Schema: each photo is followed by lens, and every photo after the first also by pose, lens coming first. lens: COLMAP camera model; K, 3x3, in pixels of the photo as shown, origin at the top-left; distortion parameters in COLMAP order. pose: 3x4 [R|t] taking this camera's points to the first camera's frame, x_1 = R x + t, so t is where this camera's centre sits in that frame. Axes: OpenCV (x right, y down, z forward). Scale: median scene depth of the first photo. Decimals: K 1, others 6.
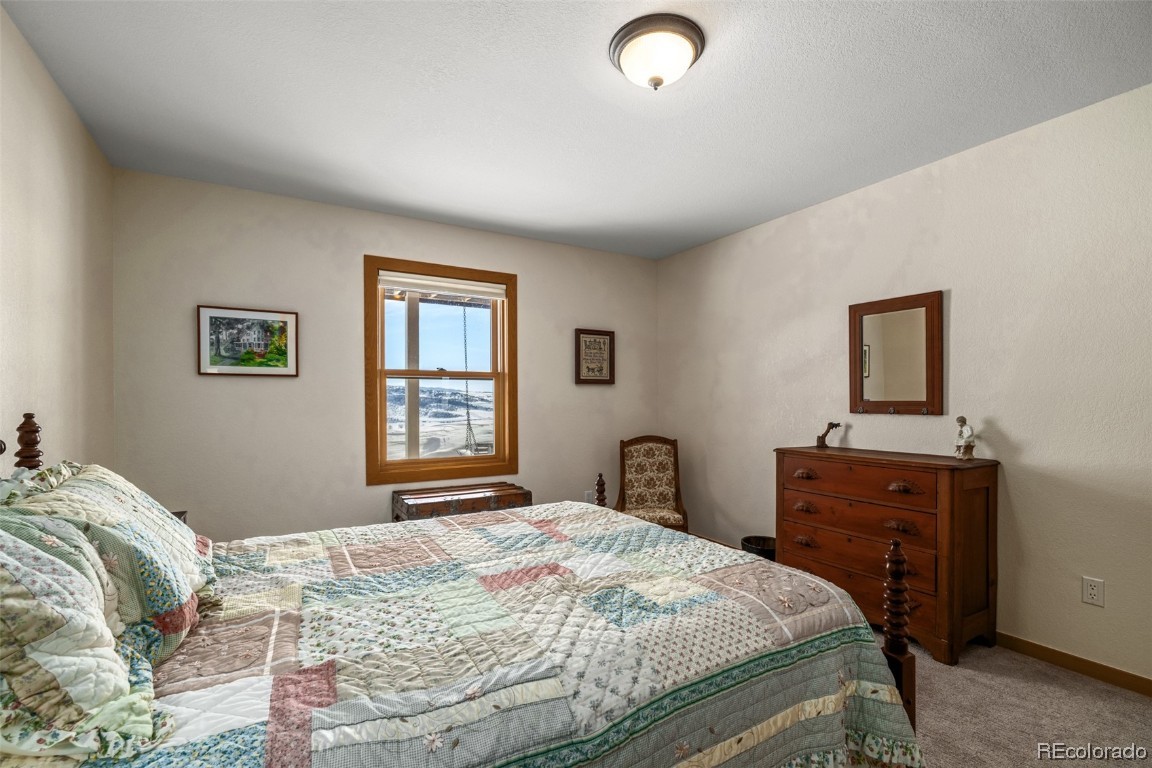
lens RADIAL K [[504.6, 0, 583.3], [0, 504.6, 403.8], [0, 0, 1]] dist [-0.009522, 0.001183]
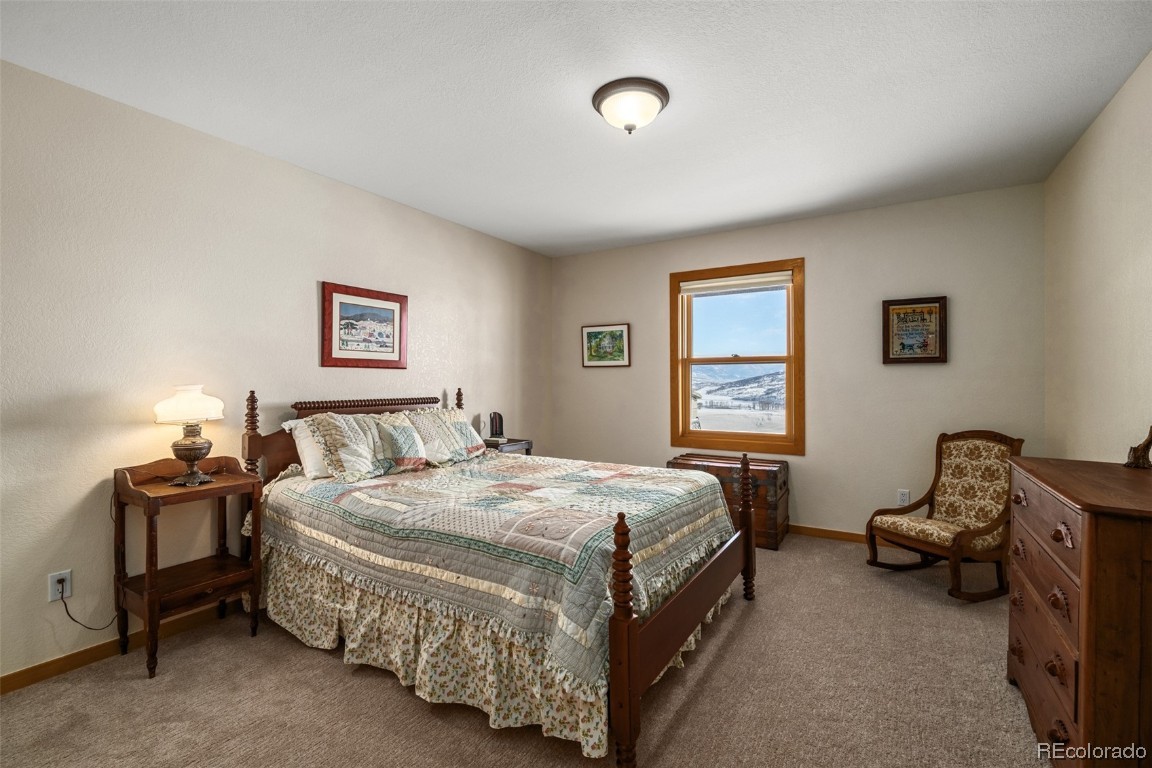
lens RADIAL K [[504.6, 0, 587.0], [0, 504.6, 382.4], [0, 0, 1]] dist [-0.009522, 0.001183]
pose [[0.477822, 0.003748, -0.878449, 0.670698], [-0.004817, 0.999987, 0.001646, -0.008095], [0.878444, 0.003445, 0.477834, 0.174990]]
